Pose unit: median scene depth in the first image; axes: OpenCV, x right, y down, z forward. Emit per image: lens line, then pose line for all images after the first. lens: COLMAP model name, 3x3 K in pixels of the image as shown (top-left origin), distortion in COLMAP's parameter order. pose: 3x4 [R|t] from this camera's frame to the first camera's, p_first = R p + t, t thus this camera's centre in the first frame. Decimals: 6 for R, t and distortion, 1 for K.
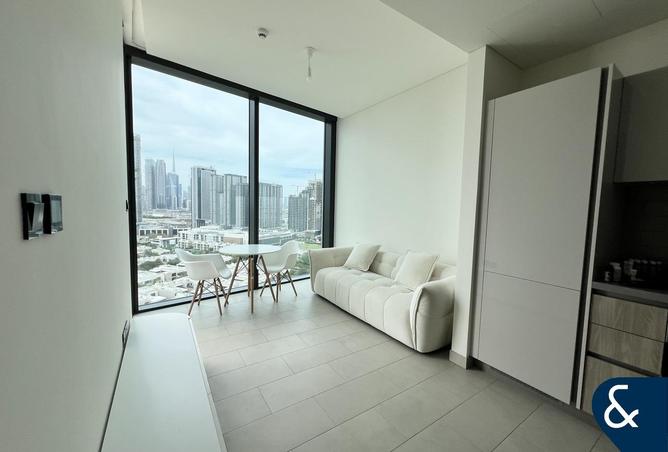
lens RADIAL K [[267.6, 0, 334.7], [0, 267.6, 228.0], [0, 0, 1]] dist [-0.003608, -0.000368]
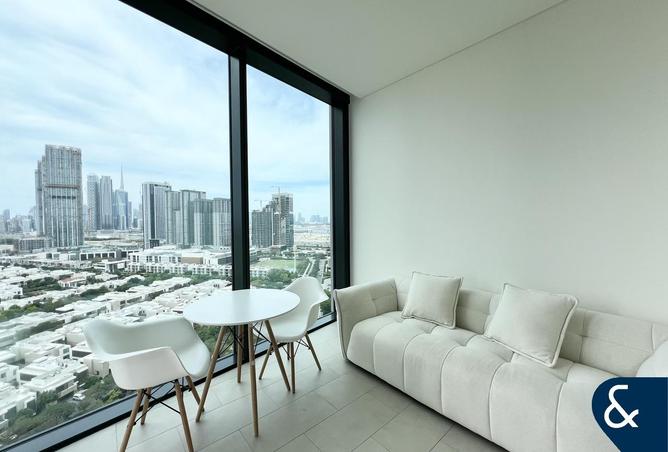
lens RADIAL K [[264.7, 0, 330.9], [0, 264.7, 227.1], [0, 0, 1]] dist [-0.000242, 0.000983]
pose [[0.991520, -0.038434, 0.124142, -0.199535], [0.044863, 0.997770, -0.049415, -0.039743], [-0.121966, 0.054565, 0.991033, 0.430664]]
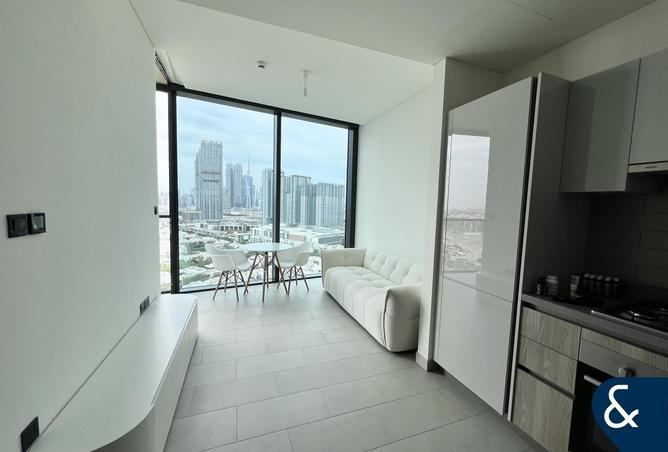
lens RADIAL K [[267.6, 0, 336.9], [0, 267.6, 227.7], [0, 0, 1]] dist [-0.003608, -0.000368]
pose [[0.974401, 0.023355, -0.223602, 0.234276], [-0.023123, 0.999726, 0.003659, -0.014031], [0.223626, 0.001605, 0.974674, -0.053814]]
